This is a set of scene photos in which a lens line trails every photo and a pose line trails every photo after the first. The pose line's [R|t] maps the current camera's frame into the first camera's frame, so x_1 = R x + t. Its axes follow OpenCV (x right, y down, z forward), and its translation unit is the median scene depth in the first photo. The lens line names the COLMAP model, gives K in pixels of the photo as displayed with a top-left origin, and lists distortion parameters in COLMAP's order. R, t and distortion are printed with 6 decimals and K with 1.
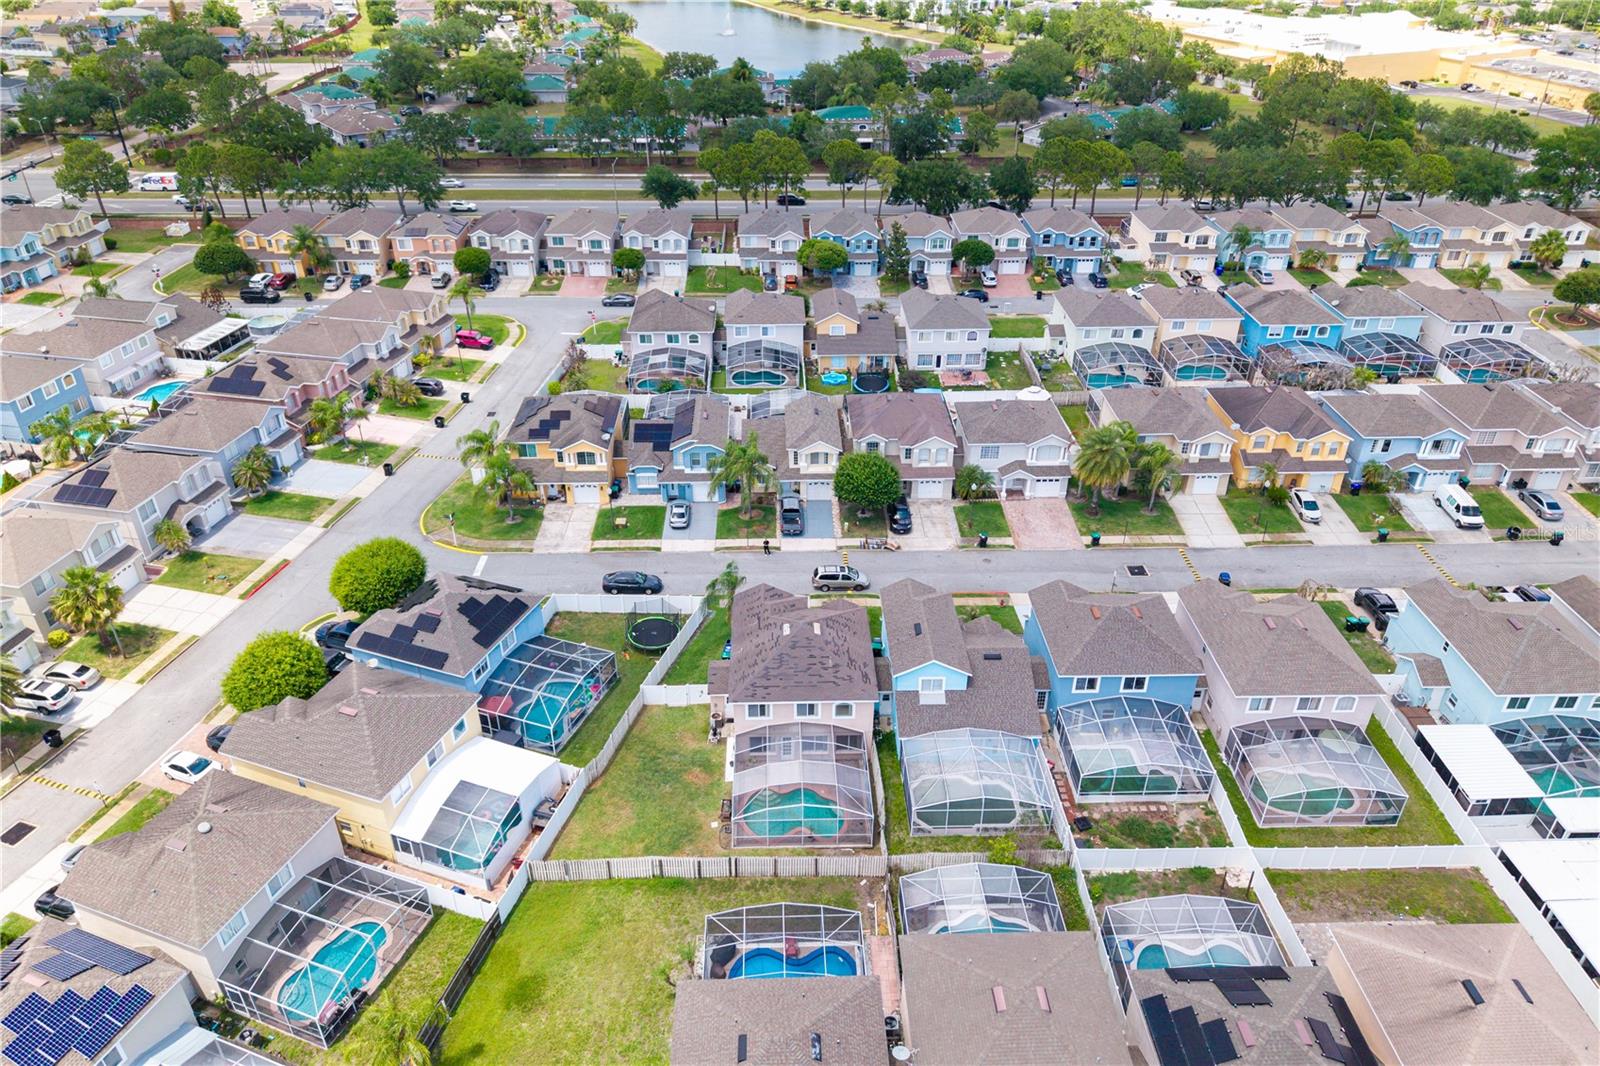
lens RADIAL K [[1082.7, 0, 806.4], [0, 1082.7, 491.9], [0, 0, 1]] dist [0.066473, -0.064814]
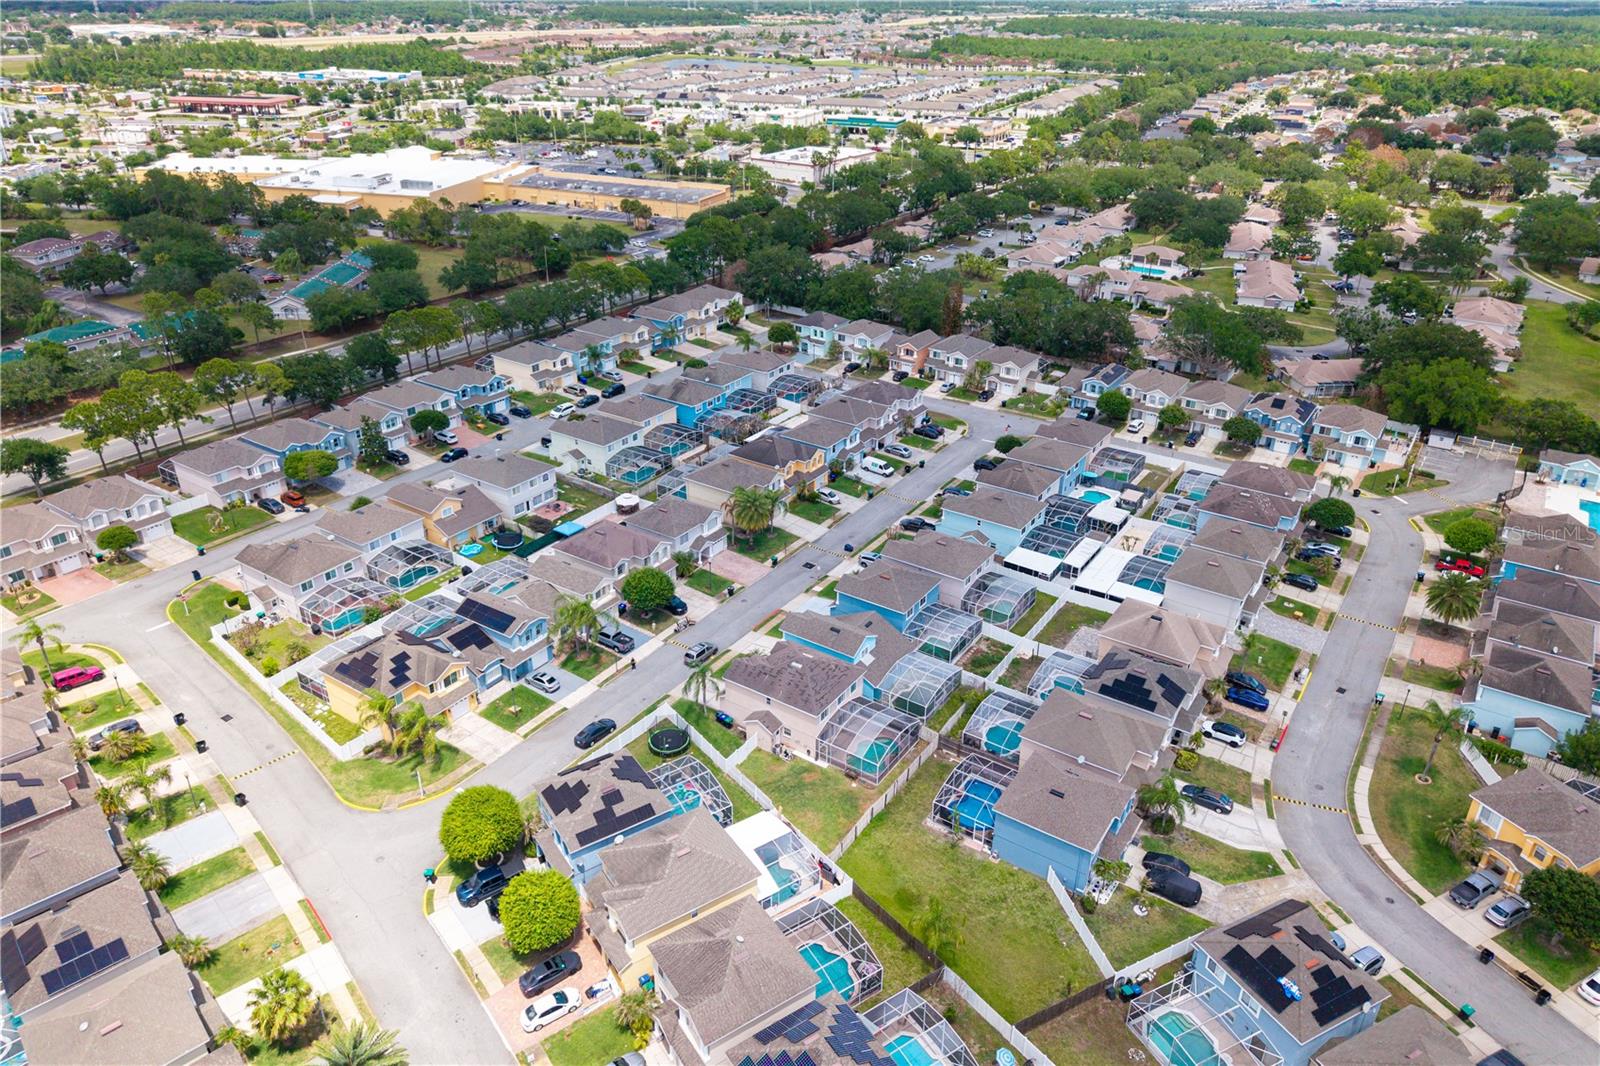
lens RADIAL K [[1082.7, 0, 806.4], [0, 1082.7, 491.9], [0, 0, 1]] dist [0.066473, -0.064814]
pose [[0.575269, -0.344119, 0.742056, -0.747699], [0.394154, 0.911547, 0.117156, -0.190931], [-0.716734, 0.225089, 0.660020, -0.057634]]
